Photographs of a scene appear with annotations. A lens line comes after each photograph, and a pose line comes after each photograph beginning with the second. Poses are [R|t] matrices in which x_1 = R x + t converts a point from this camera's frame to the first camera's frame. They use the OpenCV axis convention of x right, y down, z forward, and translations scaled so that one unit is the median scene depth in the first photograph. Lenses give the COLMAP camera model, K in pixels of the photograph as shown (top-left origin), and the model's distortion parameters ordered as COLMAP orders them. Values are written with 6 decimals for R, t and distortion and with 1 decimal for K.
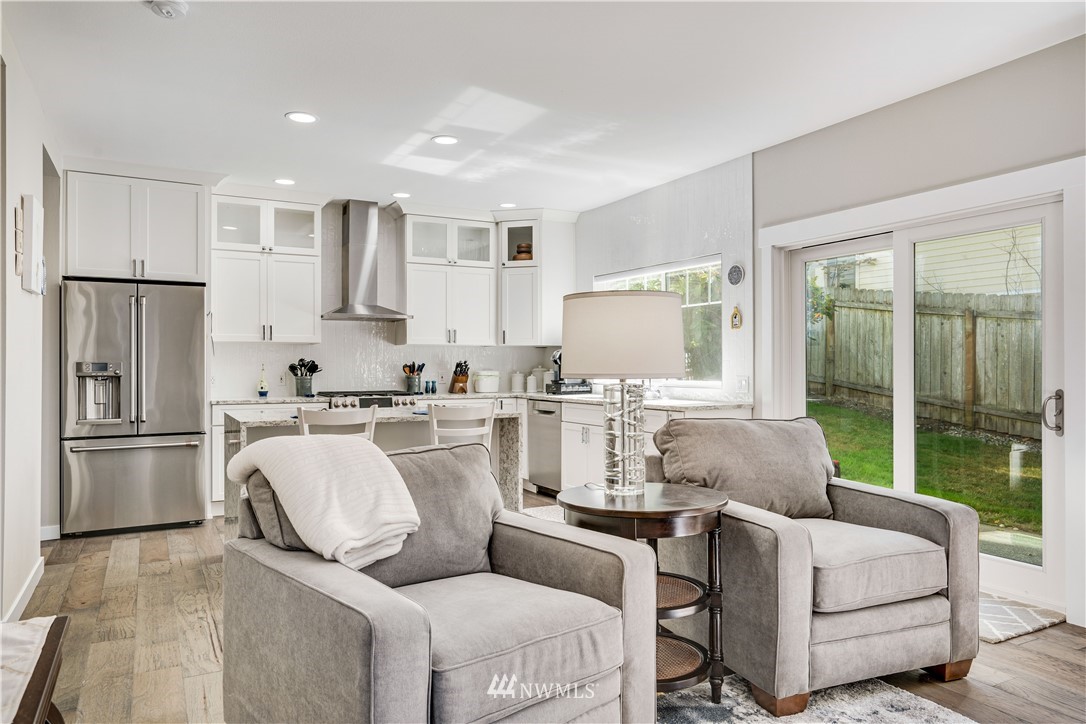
lens RADIAL K [[751.0, 0, 549.0], [0, 751.0, 361.0], [0, 0, 1]] dist [0.007104, 0.002244]
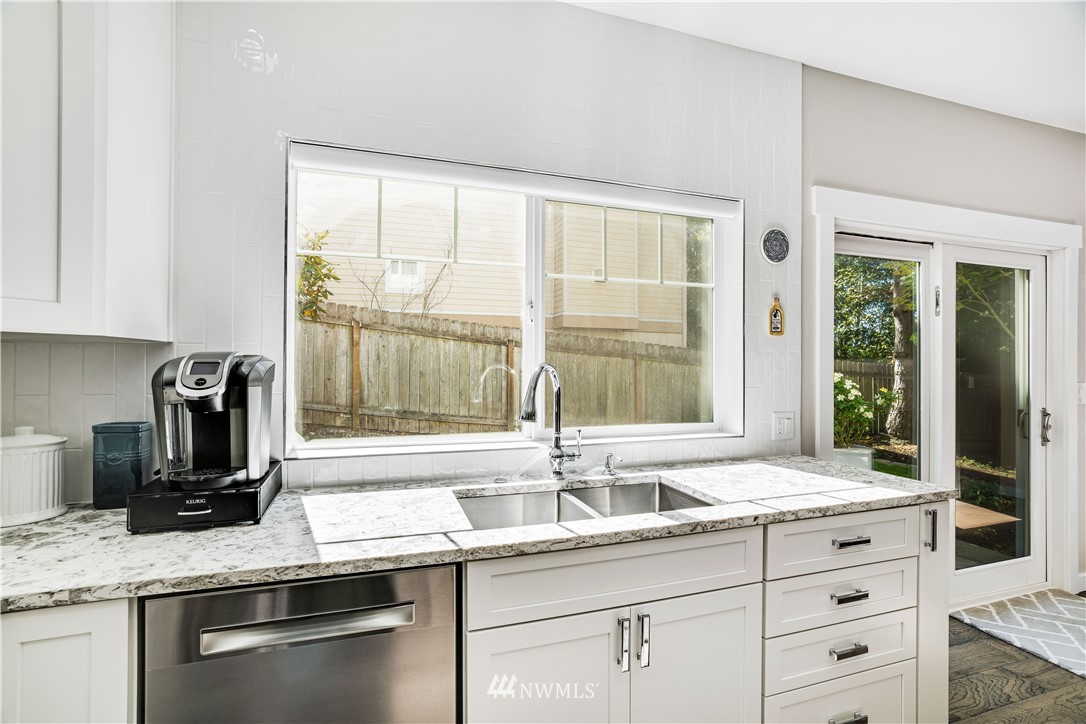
lens RADIAL K [[503.6, 0, 540.5], [0, 503.6, 359.1], [0, 0, 1]] dist [-0.002972, 0.000094]
pose [[0.220434, 0.015671, 0.975276, -0.144056], [-0.016495, 0.999788, -0.012337, -0.011951], [-0.975262, -0.013368, 0.220646, 0.850882]]
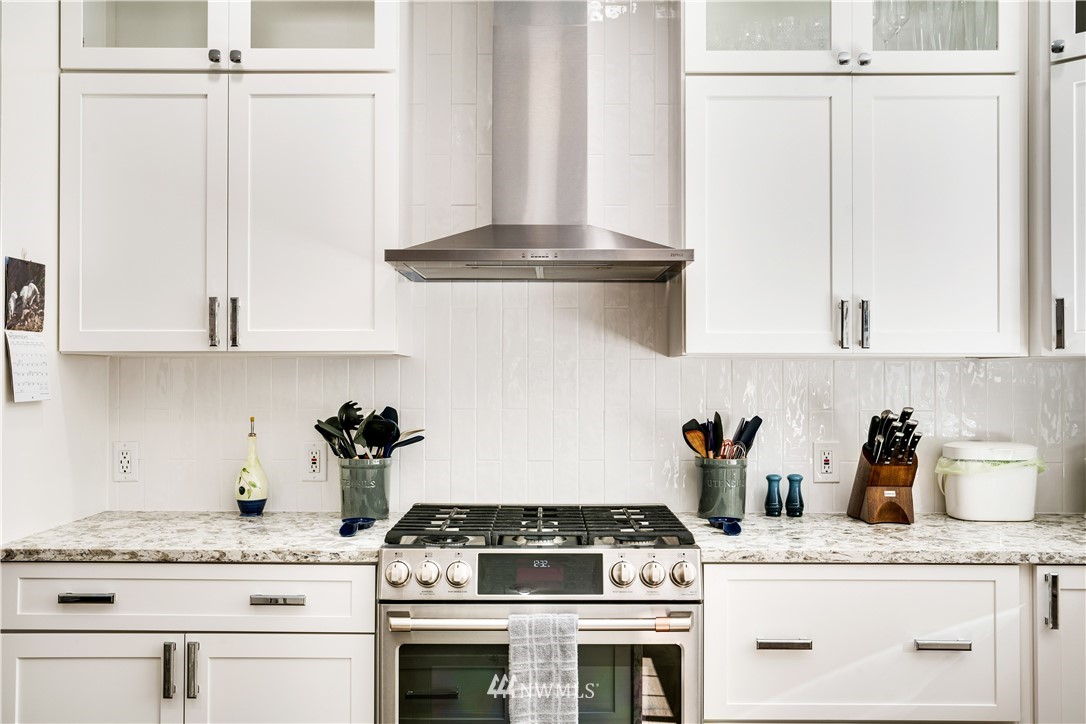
lens RADIAL K [[1003.0, 0, 545.2], [0, 1003.0, 363.7], [0, 0, 1]] dist [-0.007060, 0.000000]
pose [[0.875072, -0.001839, -0.483989, -0.048211], [-0.000288, 0.999991, -0.004319, -0.016343], [0.483993, 0.003919, 0.875063, 0.613526]]
